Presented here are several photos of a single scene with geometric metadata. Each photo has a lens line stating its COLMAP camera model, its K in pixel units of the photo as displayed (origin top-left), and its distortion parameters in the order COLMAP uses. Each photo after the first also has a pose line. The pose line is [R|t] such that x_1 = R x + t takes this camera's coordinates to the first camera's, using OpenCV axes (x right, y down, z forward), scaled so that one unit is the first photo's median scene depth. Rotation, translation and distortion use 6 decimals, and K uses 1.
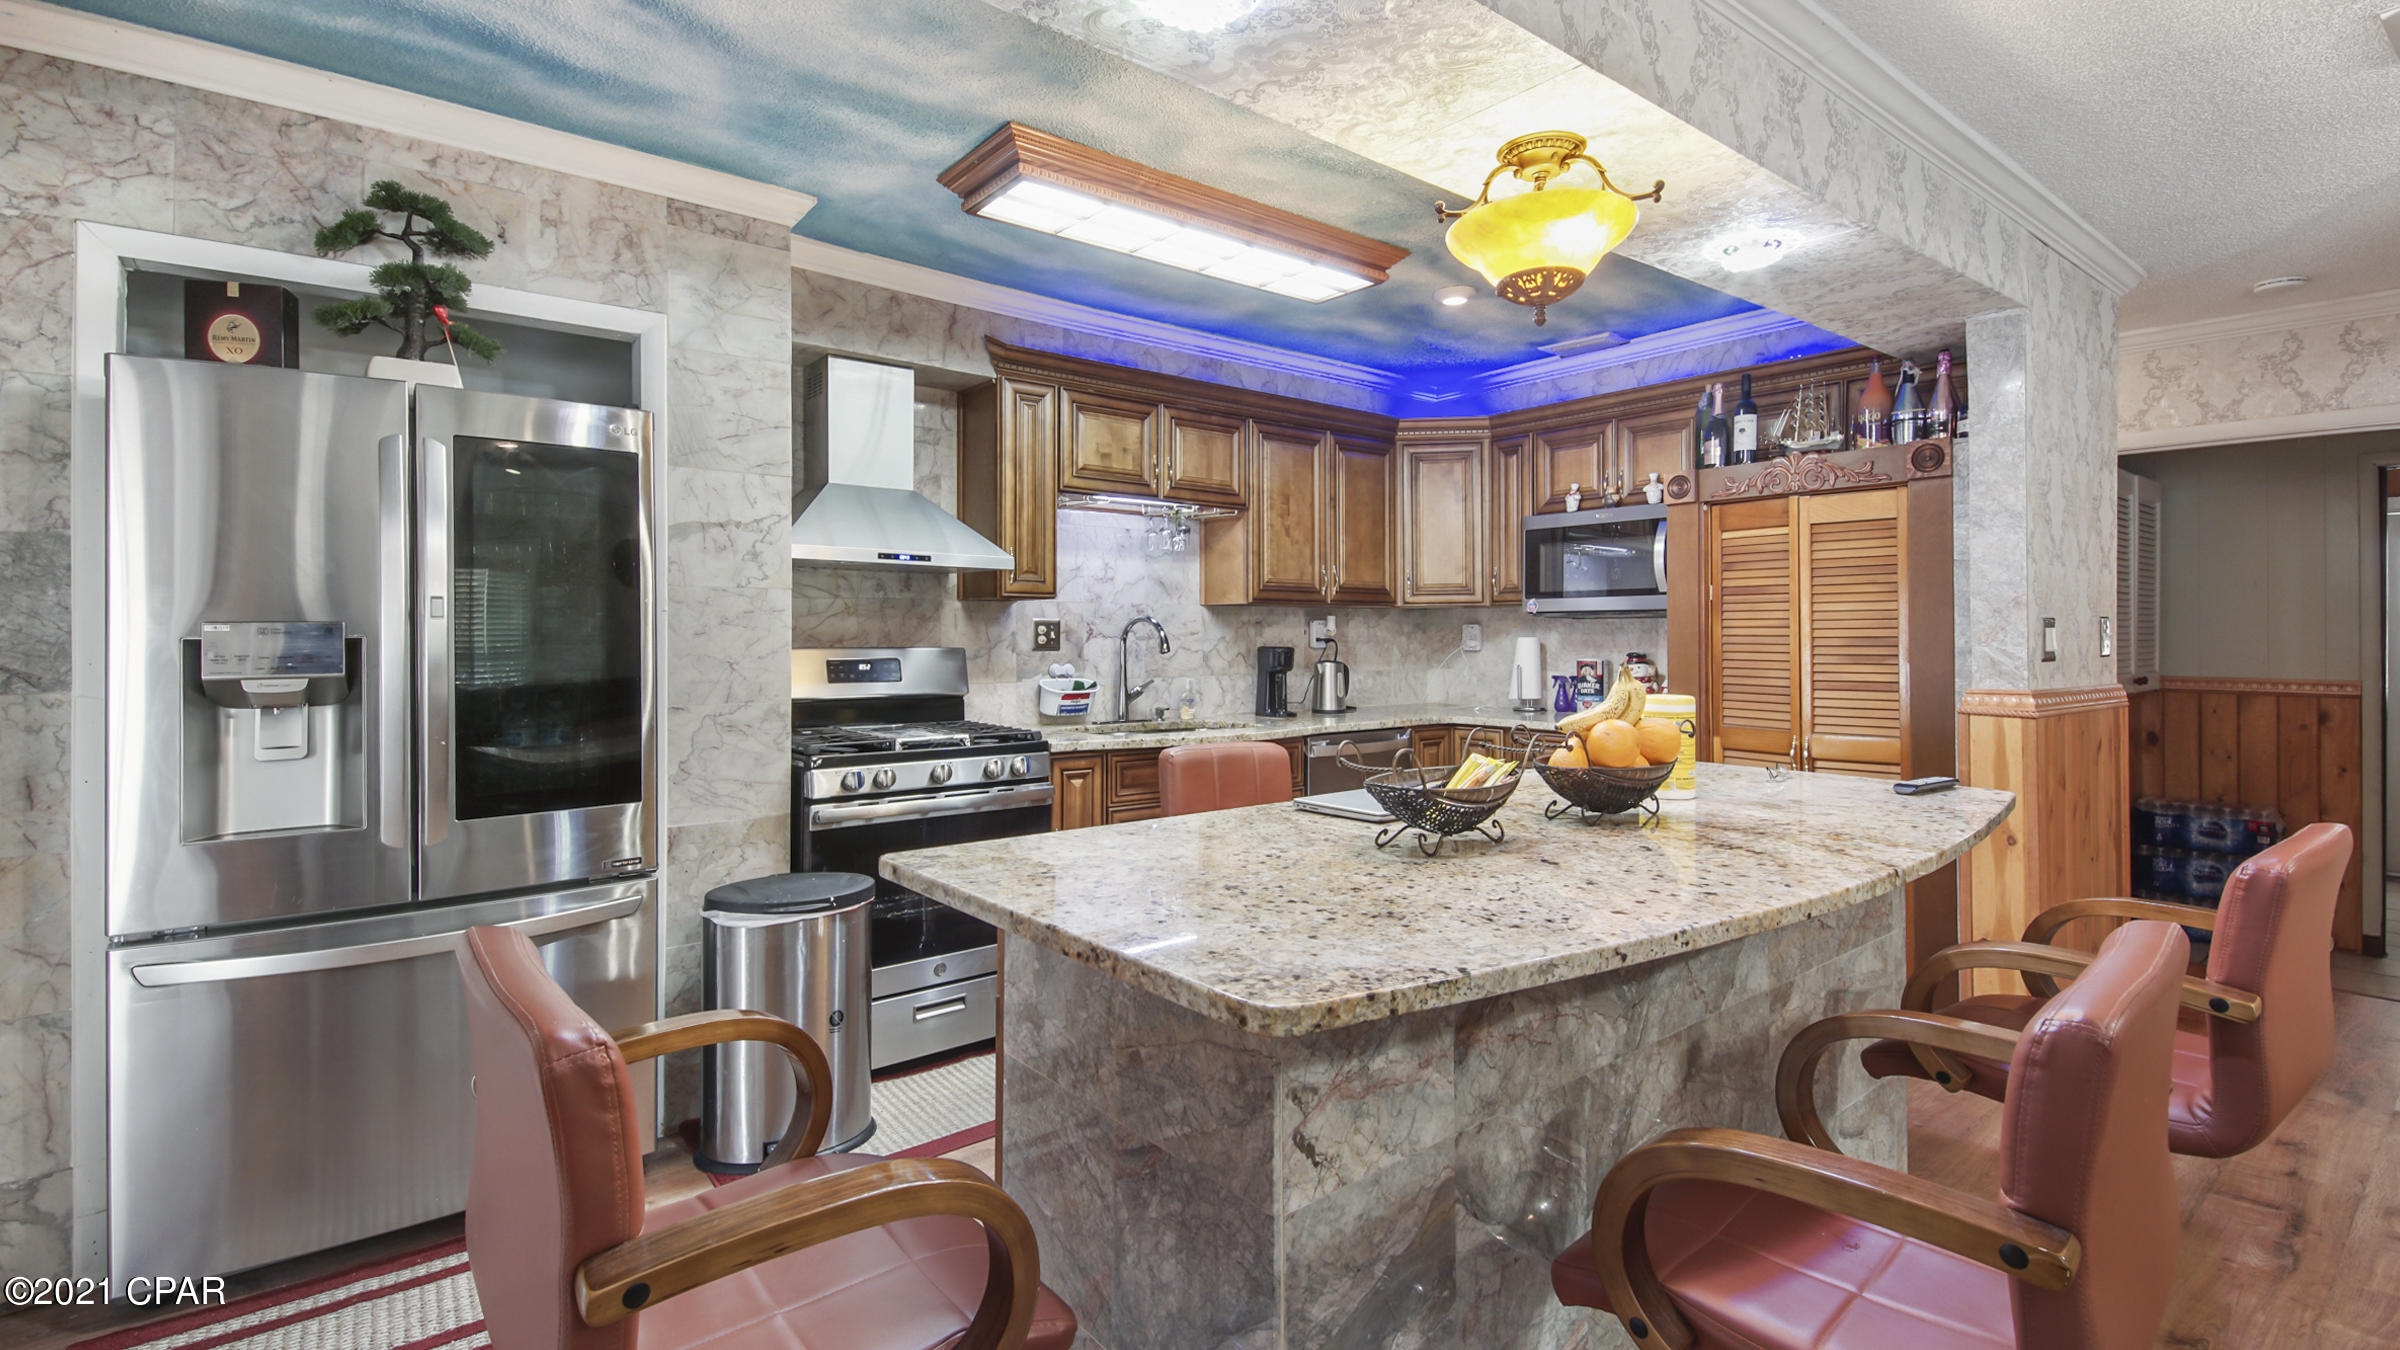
lens RADIAL K [[1088.3, 0, 1202.3], [0, 1088.3, 656.8], [0, 0, 1]] dist [0.002714, -0.000059]
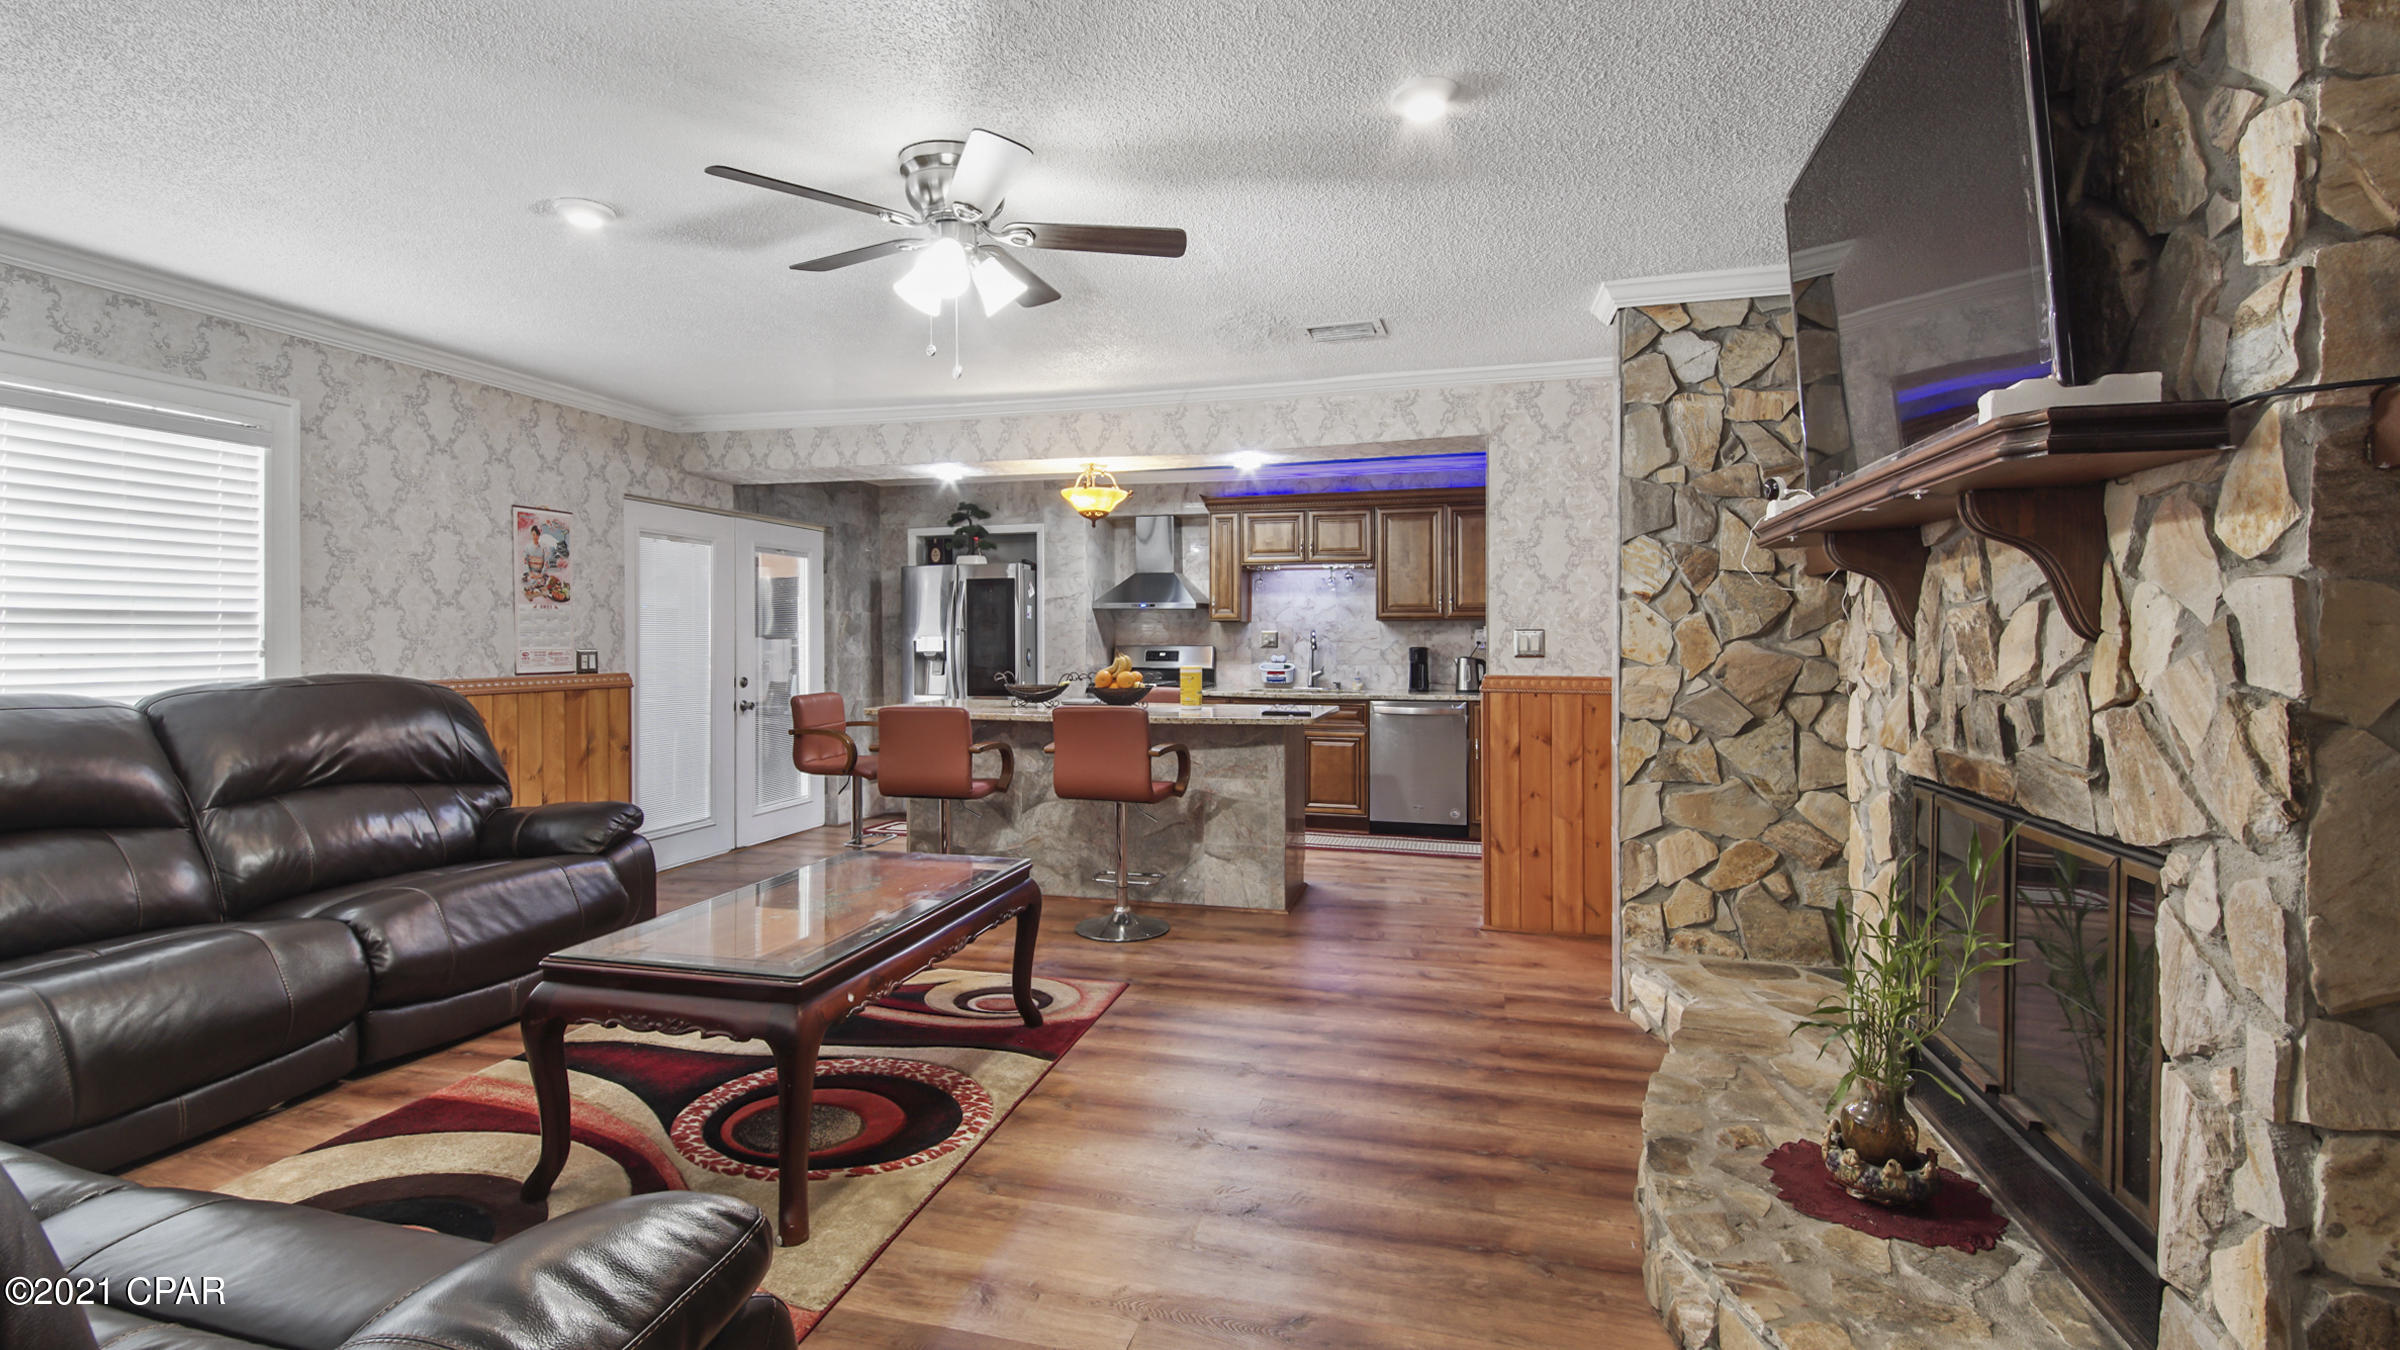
lens RADIAL K [[1088.3, 0, 1191.9], [0, 1088.3, 660.0], [0, 0, 1]] dist [0.002714, -0.000059]
pose [[0.576435, 0.012219, -0.817051, 1.374606], [-0.014132, 0.999888, 0.004984, 0.007493], [0.817021, 0.008674, 0.576543, -0.187117]]
